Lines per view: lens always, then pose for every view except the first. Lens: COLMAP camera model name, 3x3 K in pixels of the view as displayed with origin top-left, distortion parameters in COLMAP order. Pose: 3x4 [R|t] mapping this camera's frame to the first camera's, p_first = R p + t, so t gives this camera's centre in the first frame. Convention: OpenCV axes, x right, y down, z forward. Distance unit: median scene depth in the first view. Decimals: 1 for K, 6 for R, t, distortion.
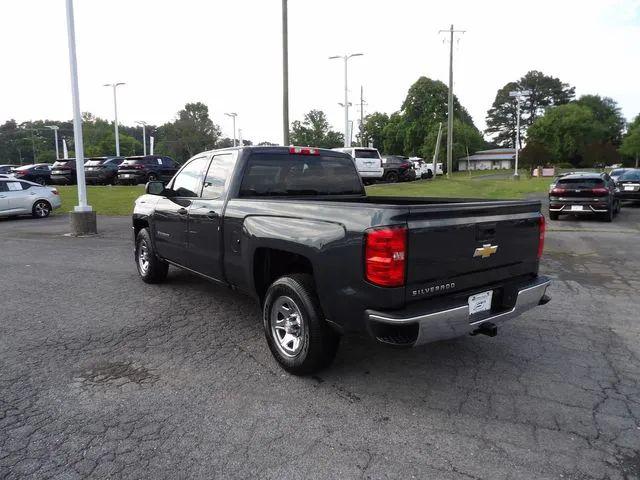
lens RADIAL K [[447.3, 0, 319.3], [0, 447.3, 238.0], [0, 0, 1]] dist [-0.044466, 0.043443]
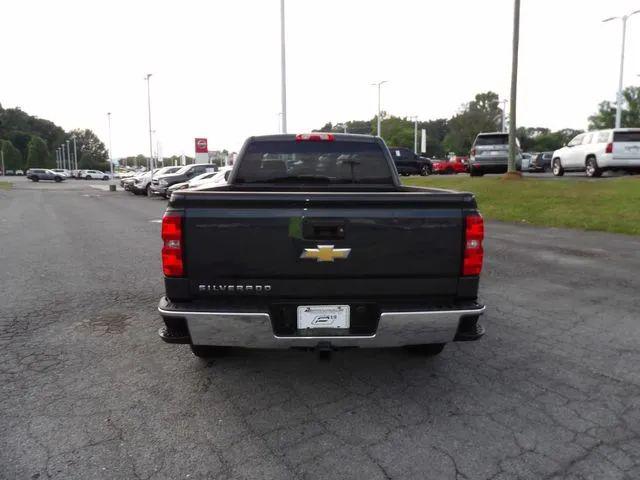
lens RADIAL K [[441.5, 0, 322.6], [0, 441.5, 239.3], [0, 0, 1]] dist [-0.008315, -0.000177]
pose [[0.820543, 0.080933, -0.565825, 0.778266], [-0.067780, 0.996718, 0.044272, -0.028783], [0.567551, 0.002025, 0.823336, 0.329331]]
